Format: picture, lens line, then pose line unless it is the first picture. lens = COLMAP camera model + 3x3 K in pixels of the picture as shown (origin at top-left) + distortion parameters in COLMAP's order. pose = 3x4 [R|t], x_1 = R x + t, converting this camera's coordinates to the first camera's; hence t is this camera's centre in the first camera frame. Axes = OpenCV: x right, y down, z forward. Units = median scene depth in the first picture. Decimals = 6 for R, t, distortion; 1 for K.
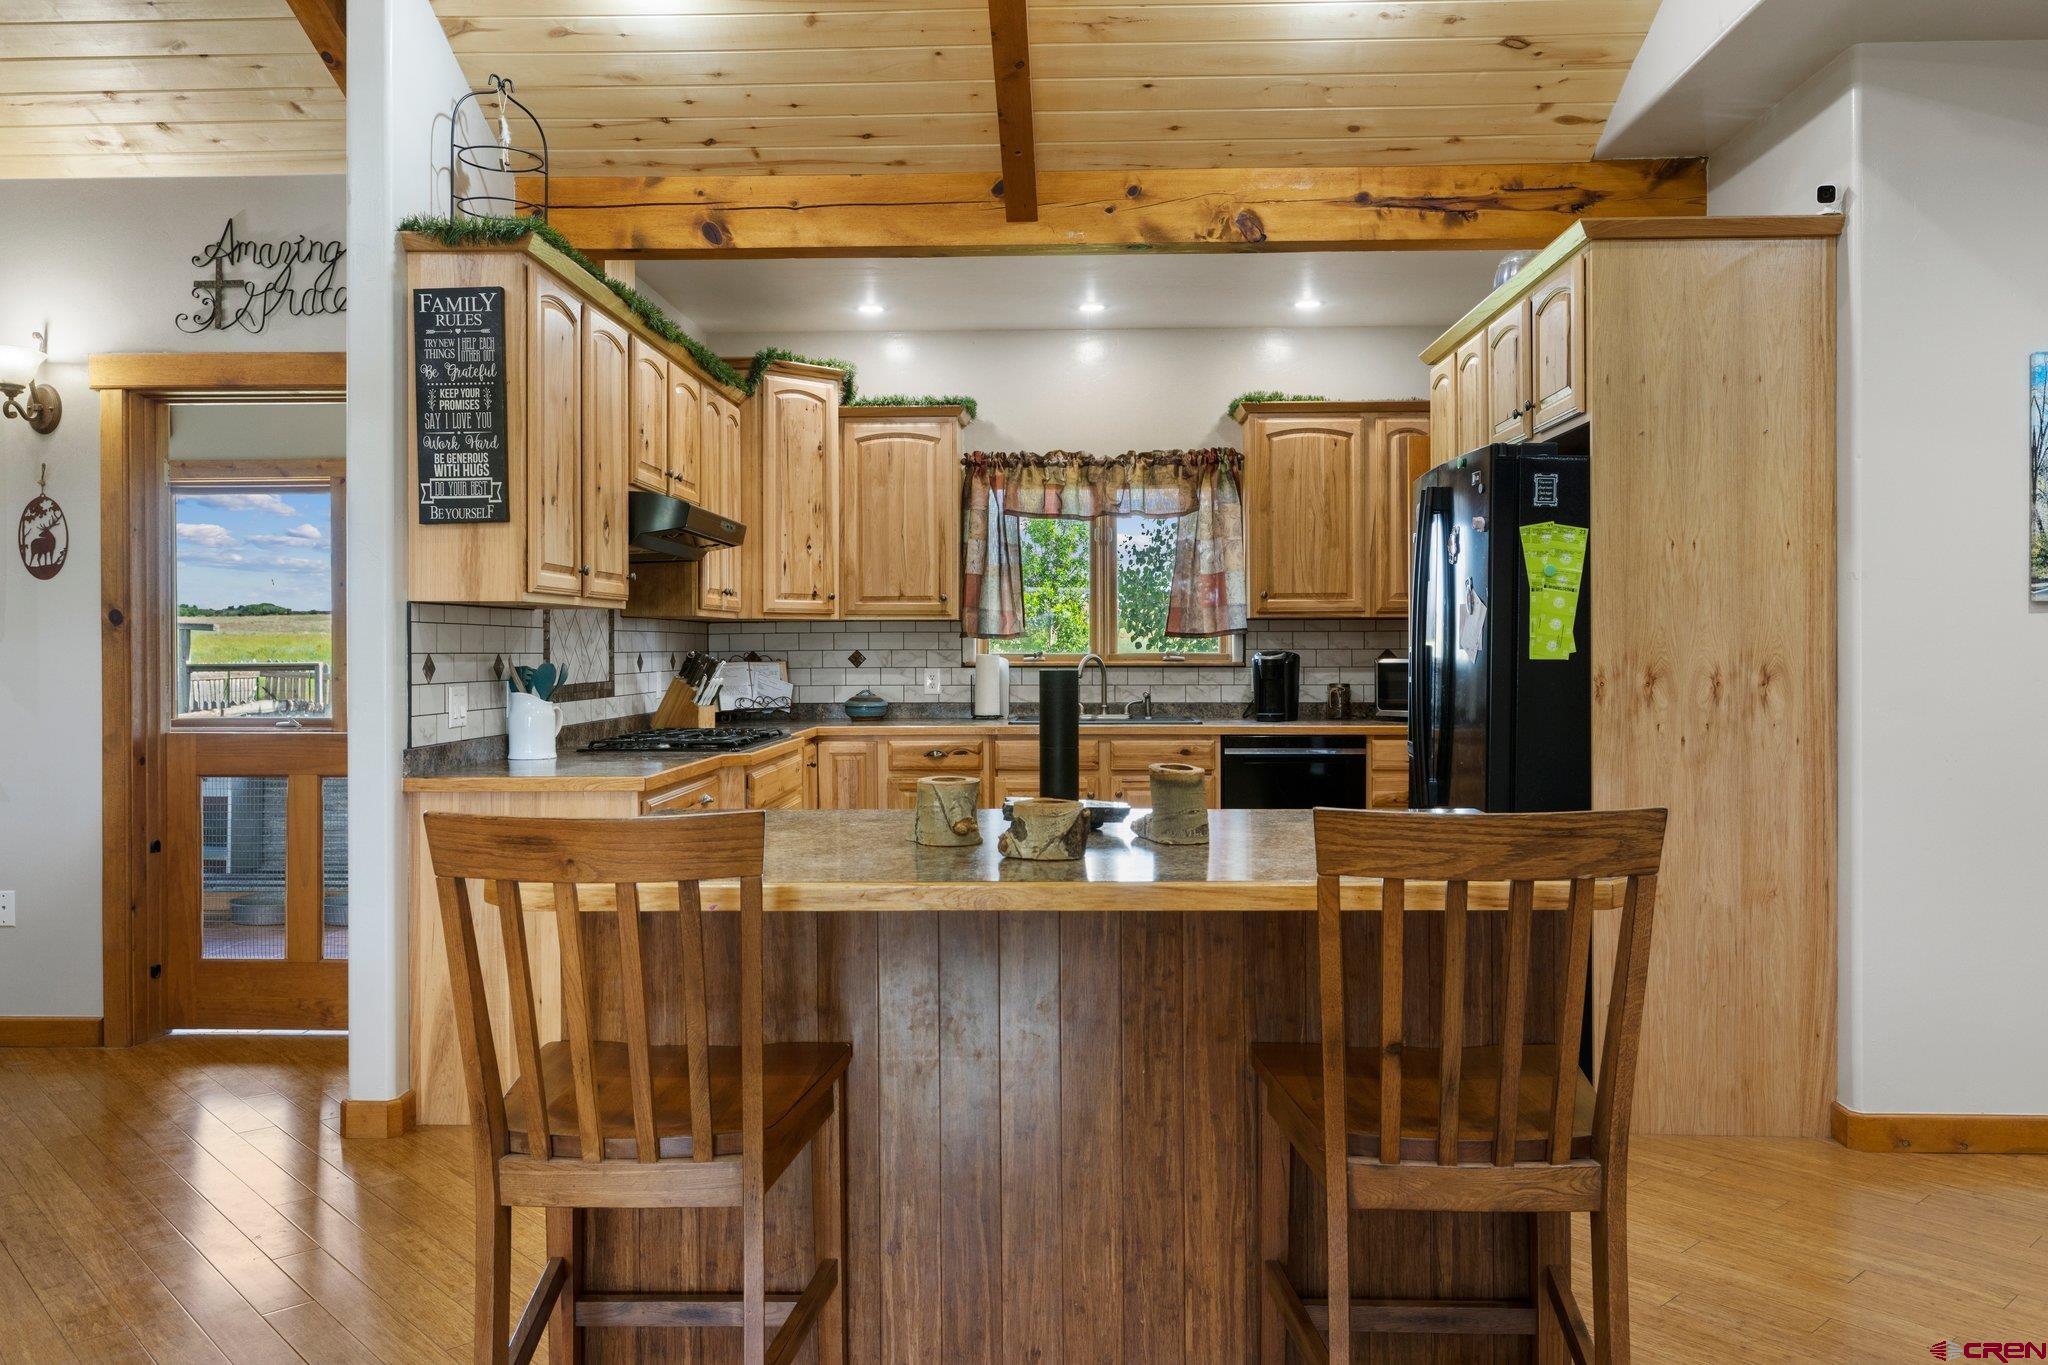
lens RADIAL K [[1520.8, 0, 1022.6], [0, 1520.8, 660.9], [0, 0, 1]] dist [0.003949, 0.000330]
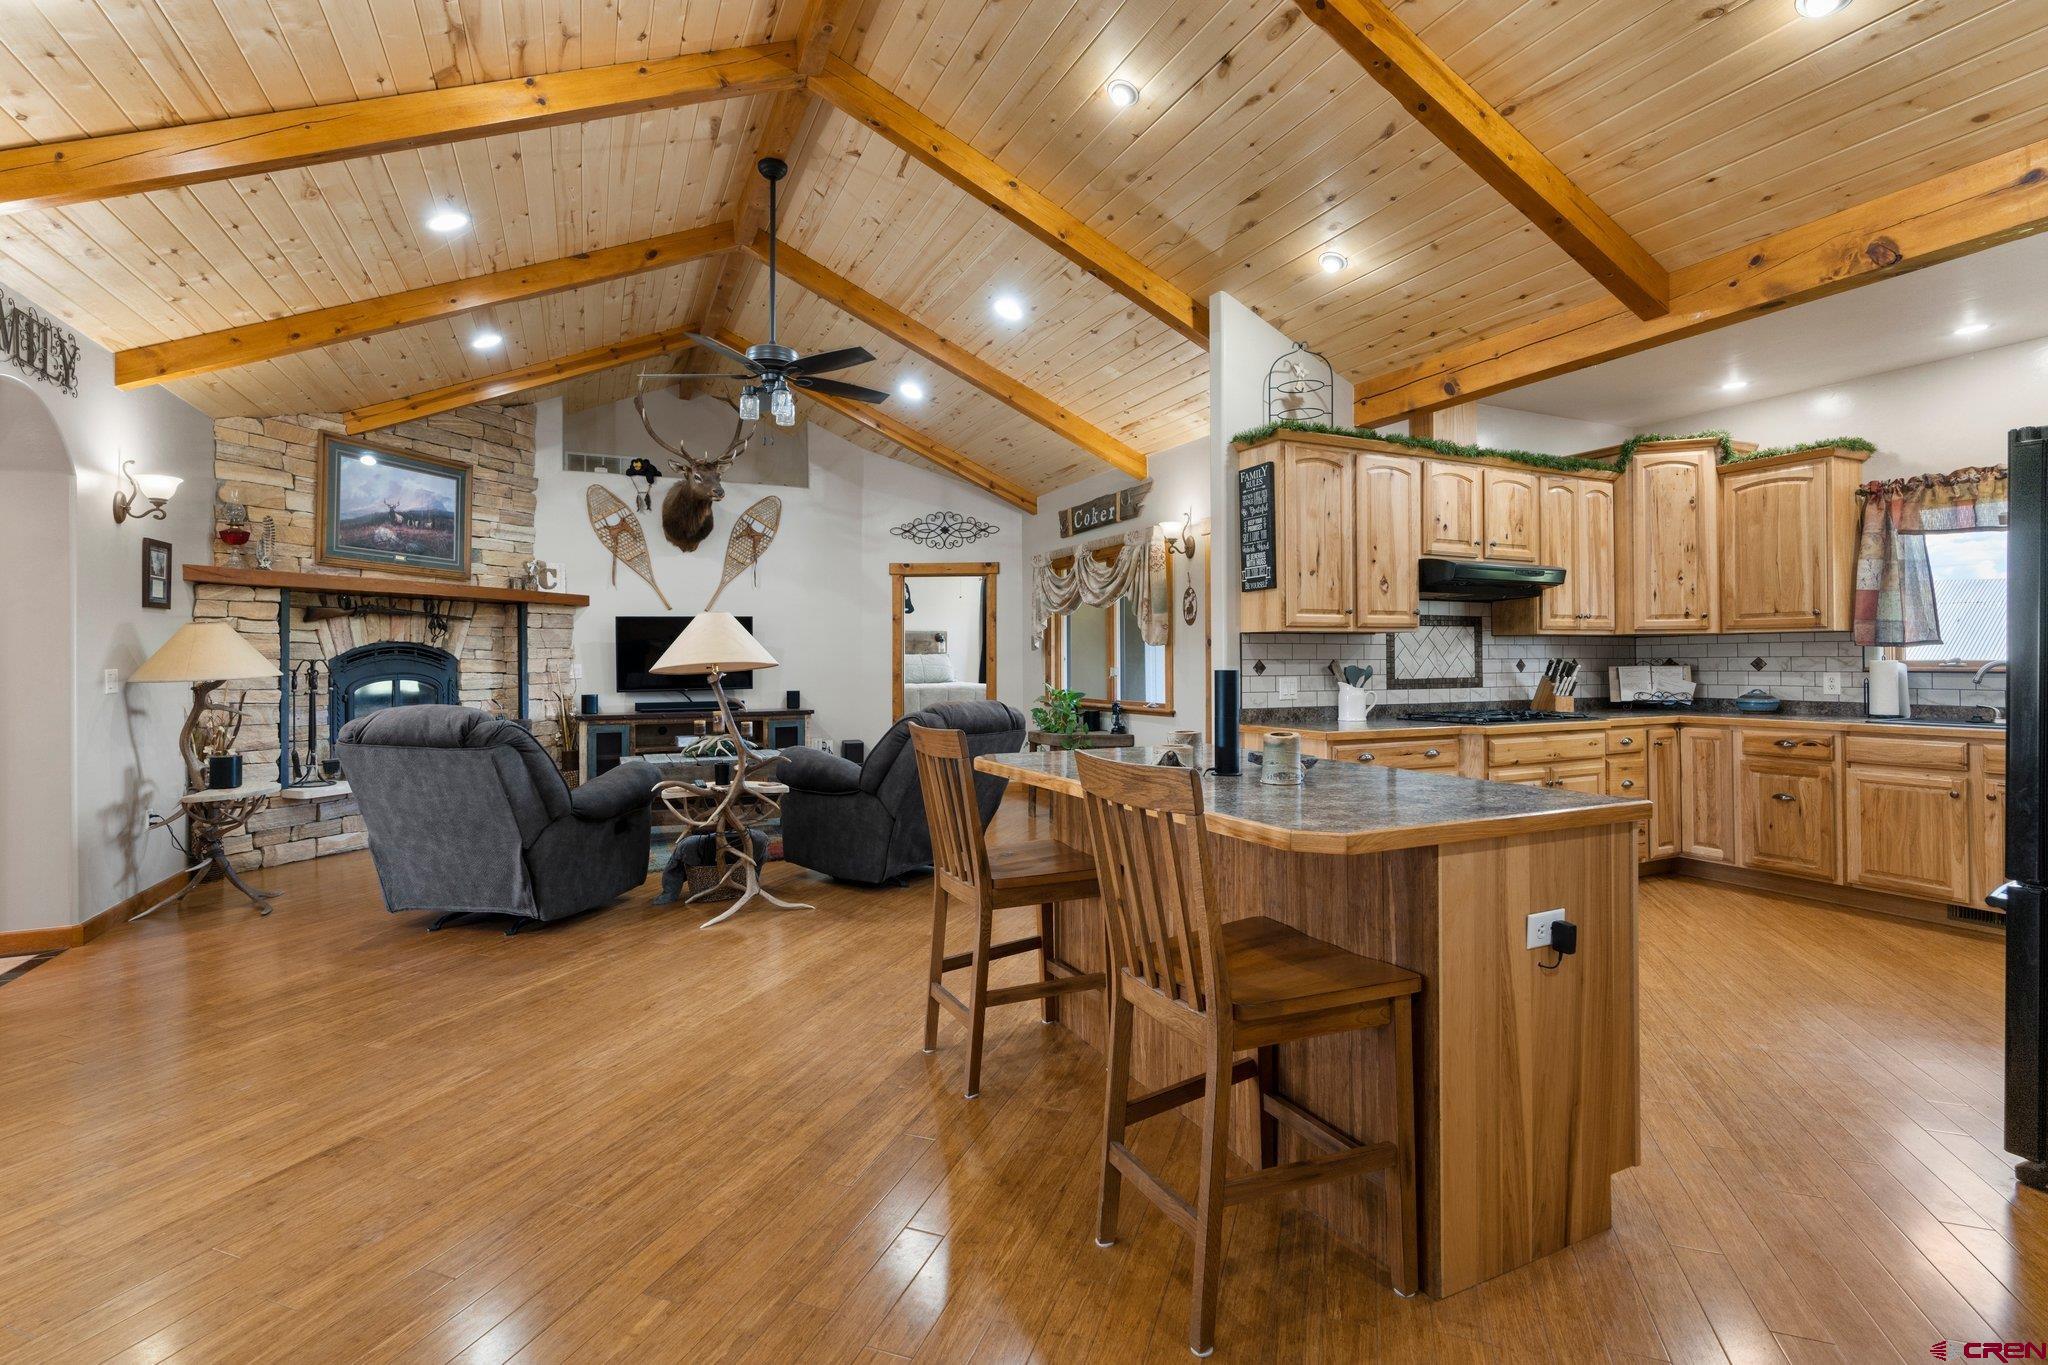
lens RADIAL K [[934.6, 0, 1015.0], [0, 934.6, 653.7], [0, 0, 1]] dist [-0.016409, 0.006425]
pose [[0.449337, -0.005162, -0.893347, 0.370838], [-0.004838, 0.999955, -0.008211, -0.000744], [0.893349, 0.008012, 0.449292, 0.150406]]
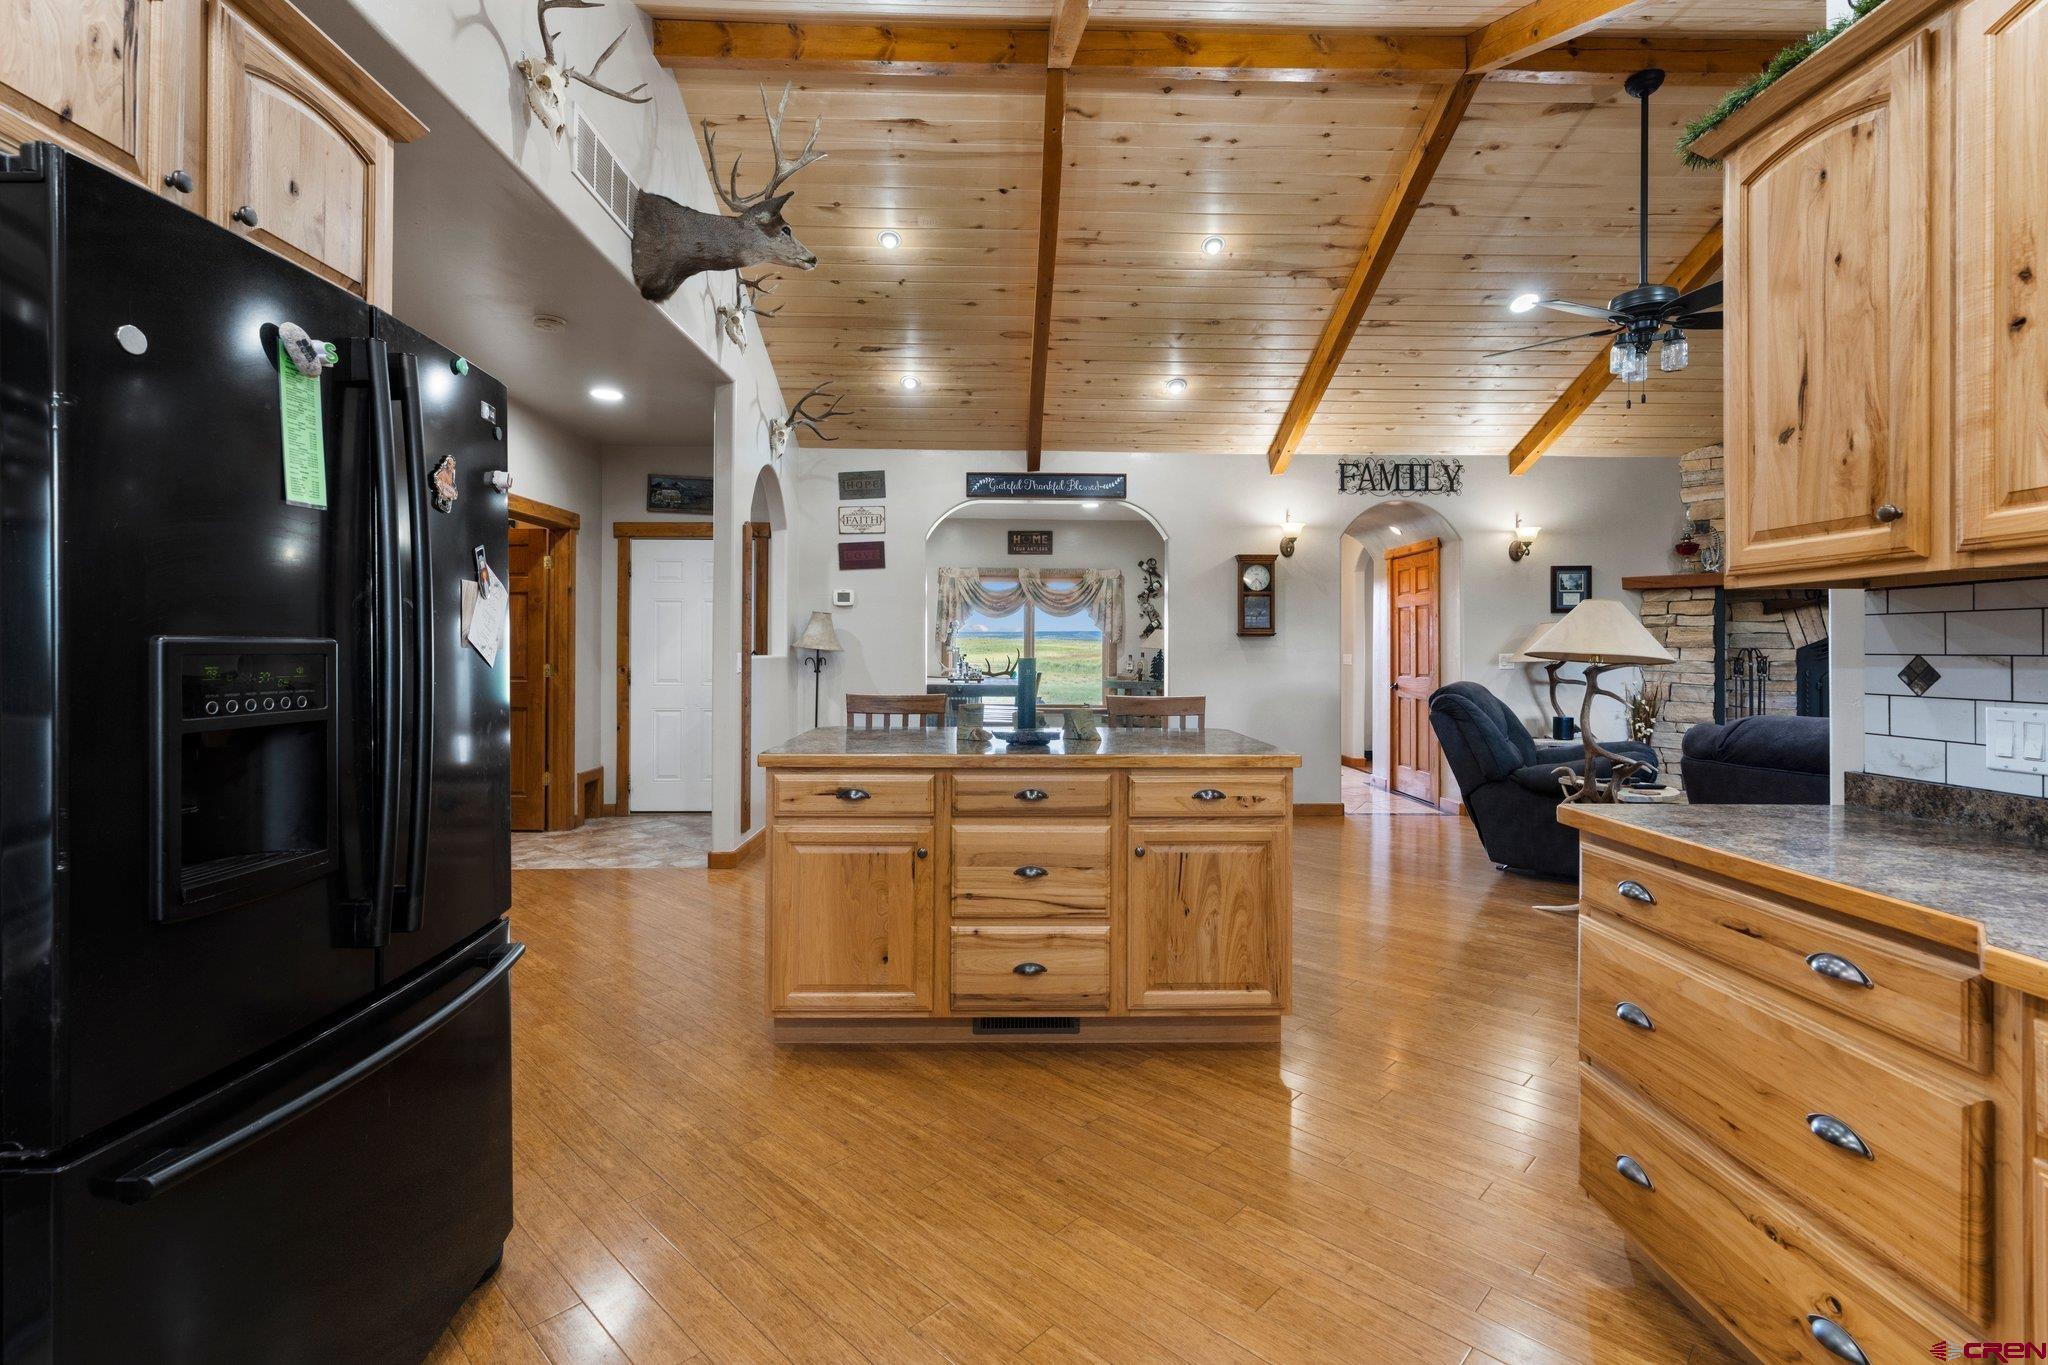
lens RADIAL K [[932.5, 0, 1020.8], [0, 932.5, 646.8], [0, 0, 1]] dist [-0.004497, 0.000295]
pose [[-0.998701, -0.001136, -0.050935, 0.047598], [-0.001501, 0.999973, 0.007125, -0.008087], [0.050926, 0.007192, -0.998677, 1.036649]]
